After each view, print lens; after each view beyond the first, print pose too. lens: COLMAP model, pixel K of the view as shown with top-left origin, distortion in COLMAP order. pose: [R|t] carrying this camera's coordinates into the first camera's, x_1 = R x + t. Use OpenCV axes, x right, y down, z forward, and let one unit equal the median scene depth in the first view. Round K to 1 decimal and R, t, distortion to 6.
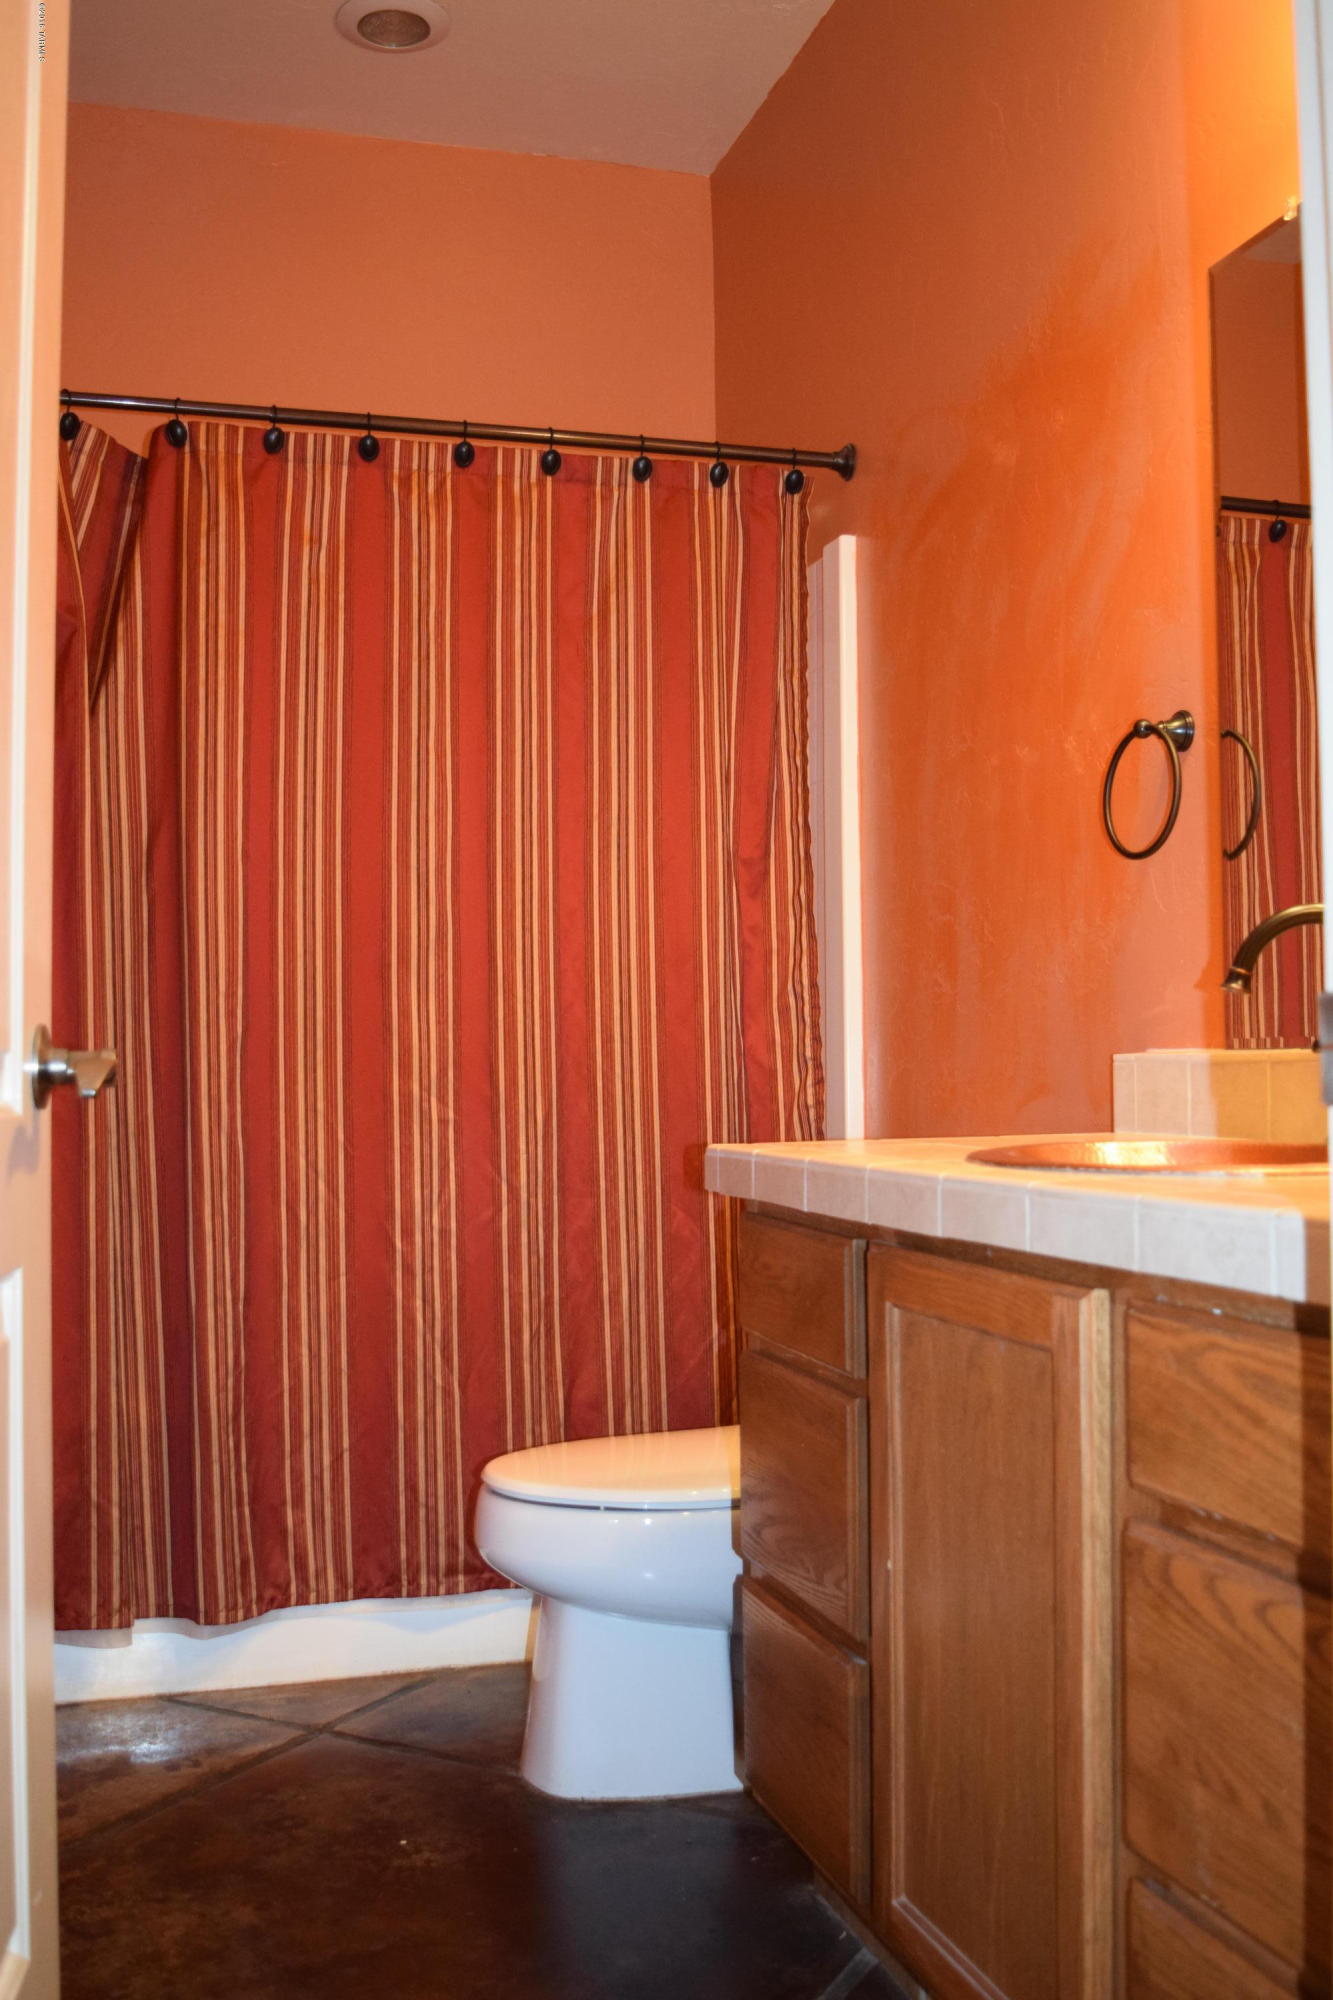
lens RADIAL K [[1920.9, 0, 666.5], [0, 1920.9, 1000.0], [0, 0, 1]] dist [-0.074338, 0.025279]
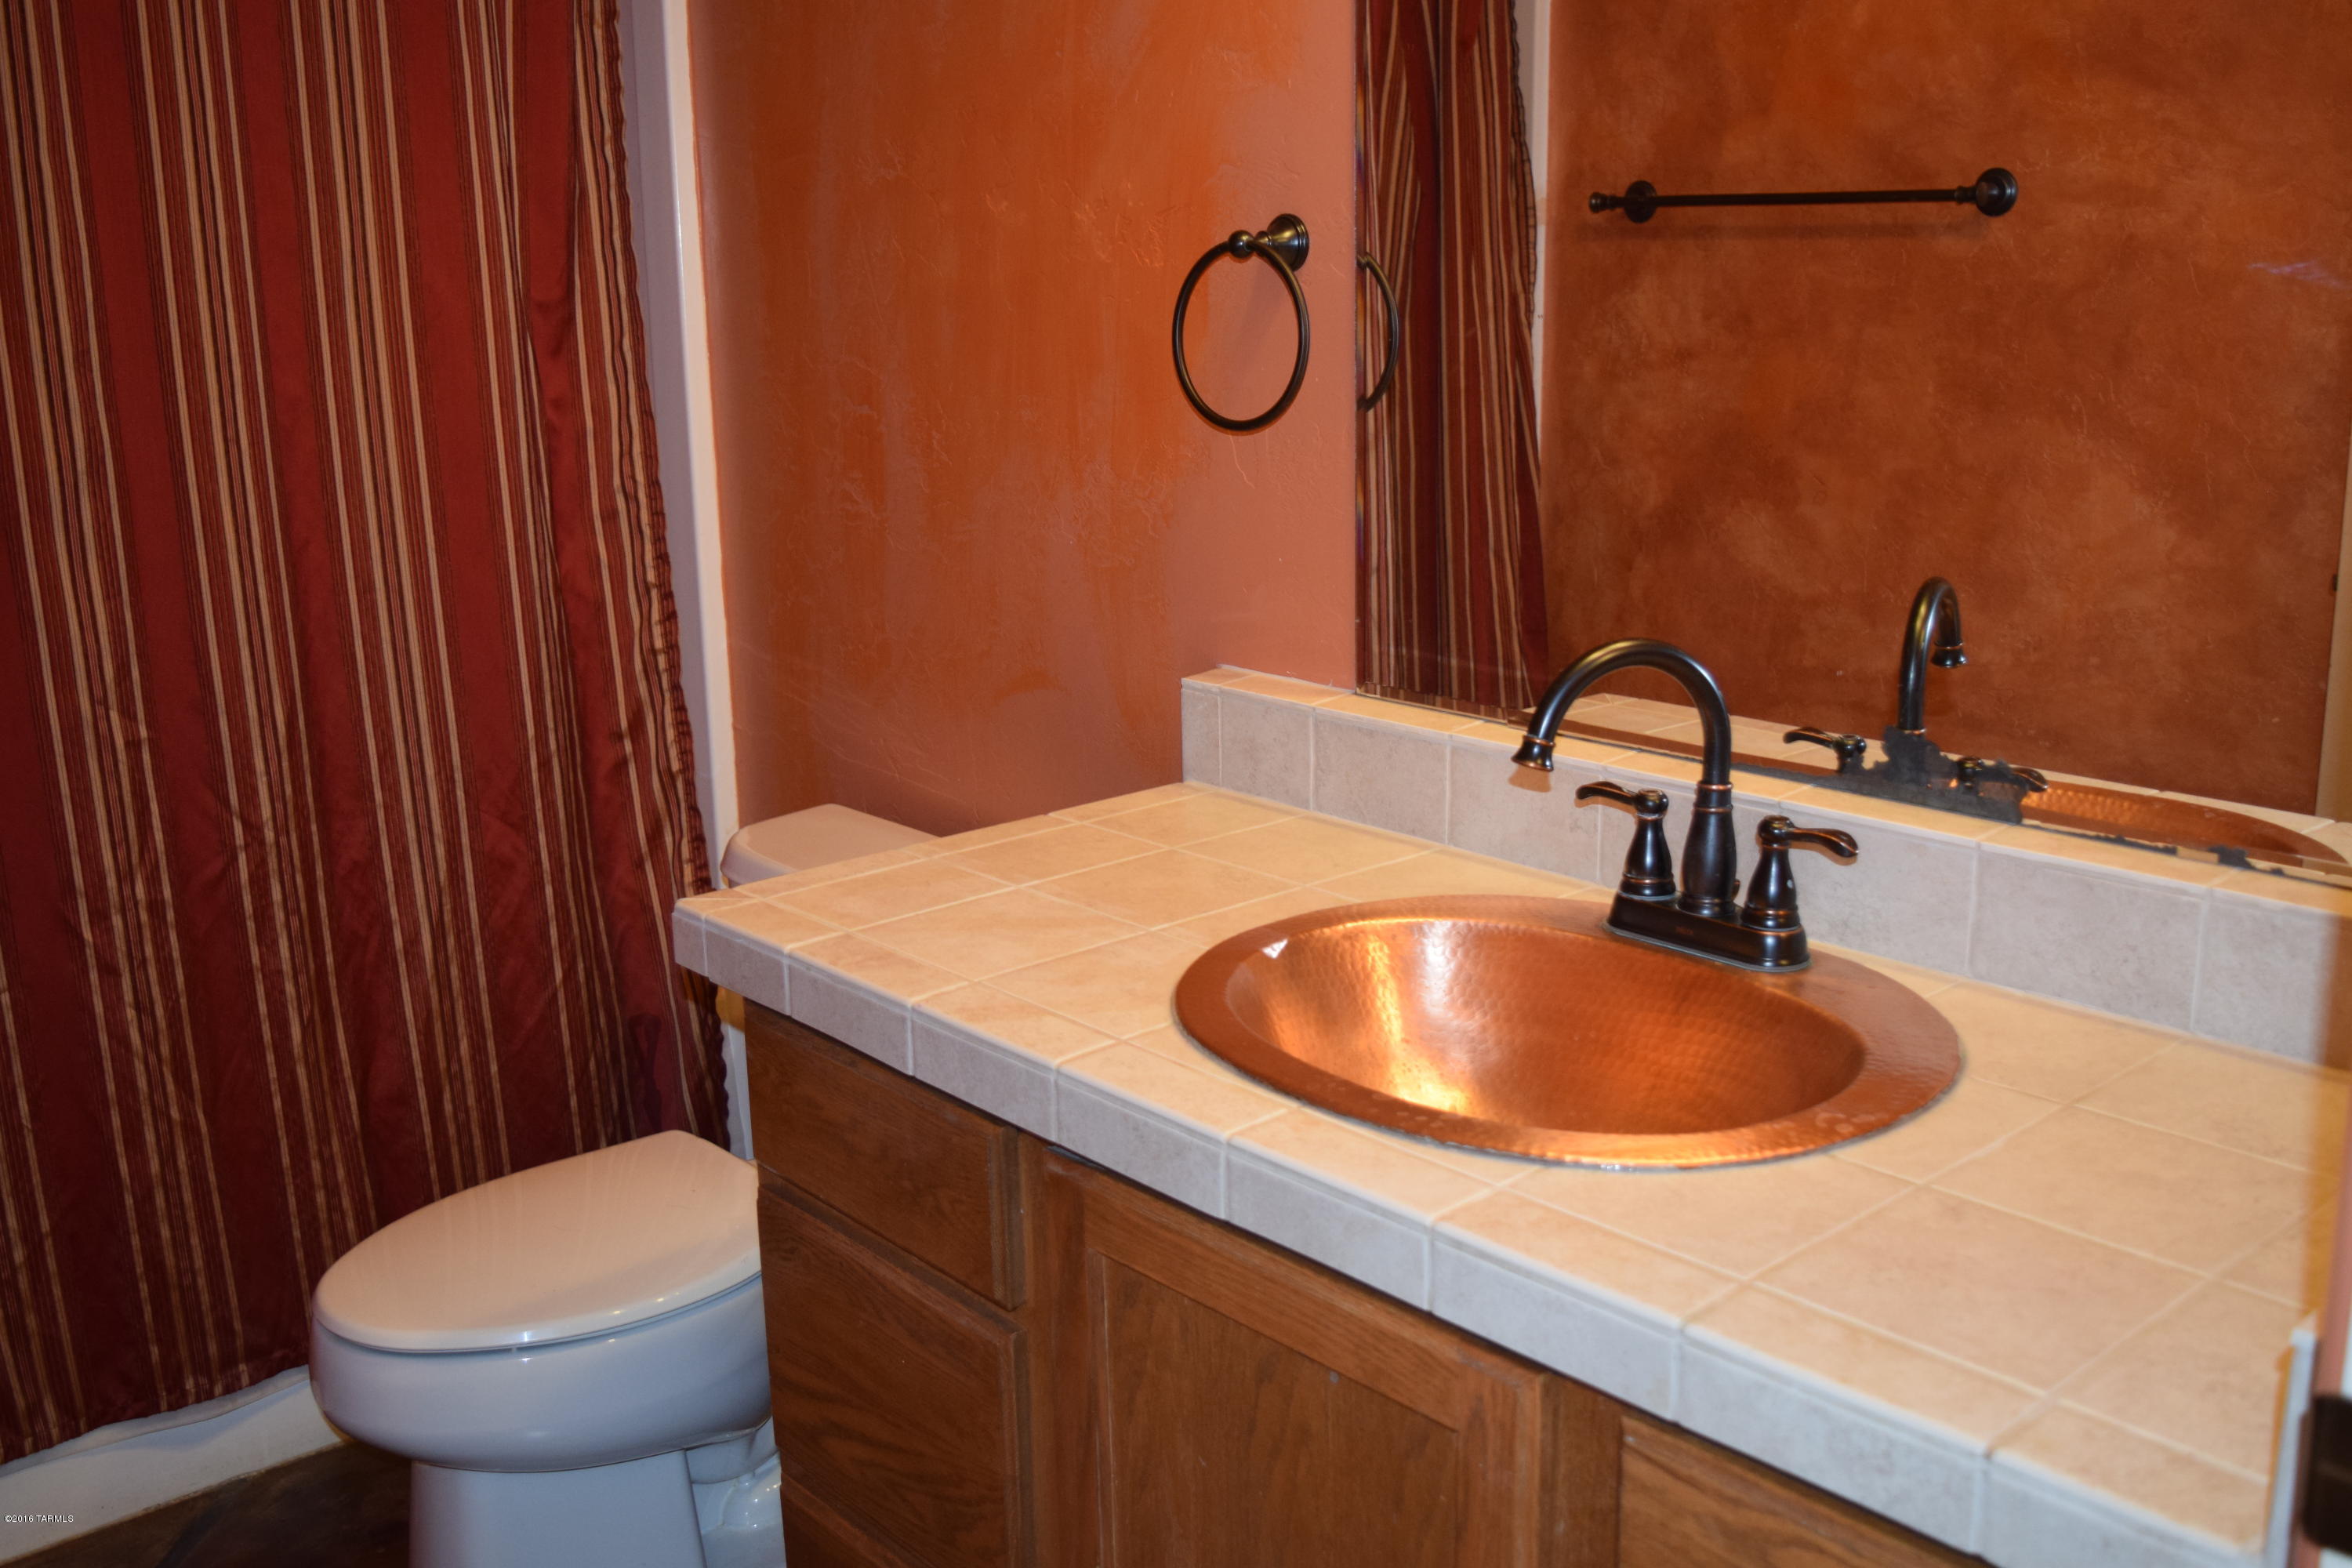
lens RADIAL K [[2259.0, 0, 1176.0], [0, 2259.0, 784.0], [0, 0, 1]] dist [-0.074338, 0.025279]
pose [[0.912565, -0.106360, 0.394858, -0.092196], [-0.001174, 0.964899, 0.262620, -0.125764], [-0.408930, -0.240122, 0.880408, 0.170843]]
